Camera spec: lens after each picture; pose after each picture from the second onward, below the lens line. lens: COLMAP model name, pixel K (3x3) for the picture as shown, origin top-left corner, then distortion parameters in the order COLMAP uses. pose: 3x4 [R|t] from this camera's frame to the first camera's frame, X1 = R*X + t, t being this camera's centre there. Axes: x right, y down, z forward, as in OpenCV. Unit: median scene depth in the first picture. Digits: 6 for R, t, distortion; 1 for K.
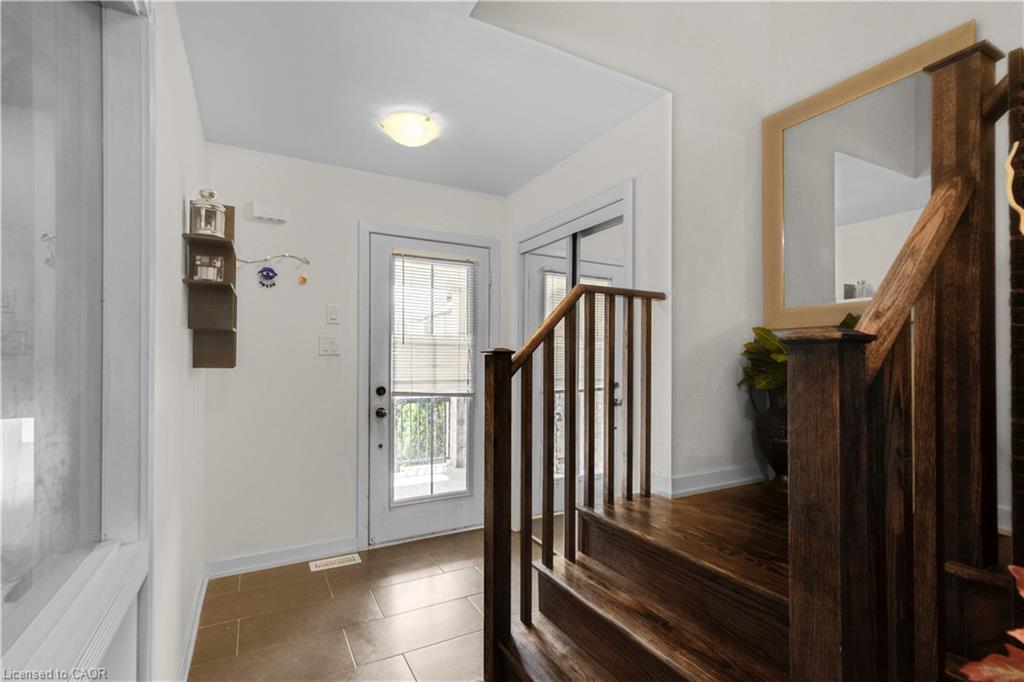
lens RADIAL K [[478.9, 0, 523.3], [0, 478.9, 359.3], [0, 0, 1]] dist [0.001139, 0.000185]
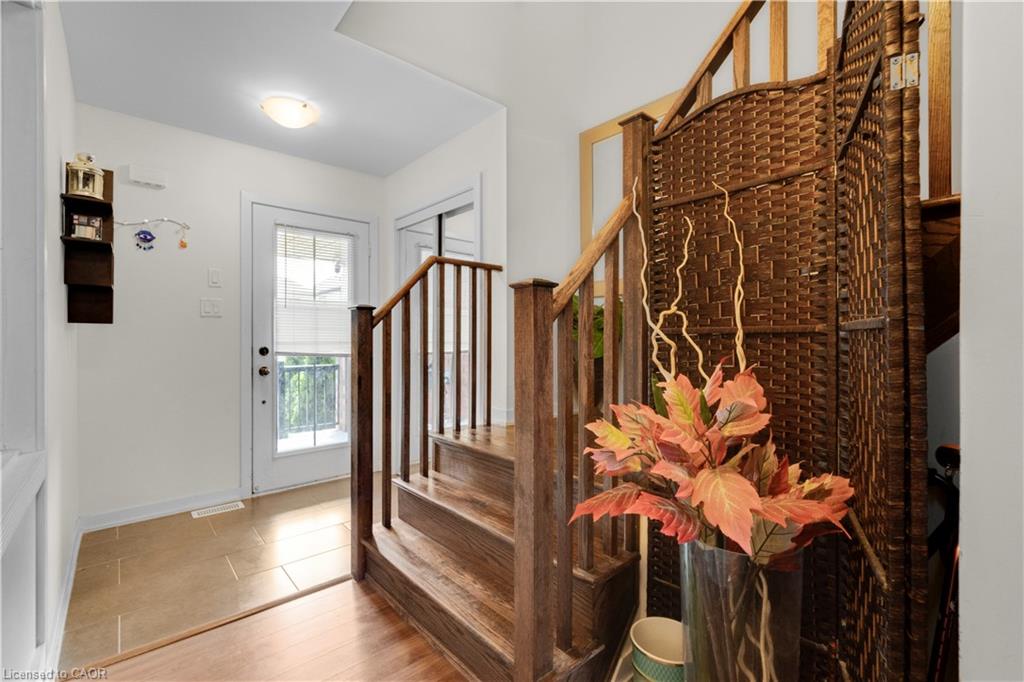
lens RADIAL K [[456.5, 0, 505.3], [0, 456.5, 345.3], [0, 0, 1]] dist [-0.001474, 0.000239]
pose [[0.982279, 0.003632, 0.187391, 0.065034], [-0.007881, 0.999728, 0.021933, 0.039151], [-0.187261, -0.023021, 0.982040, -0.163223]]
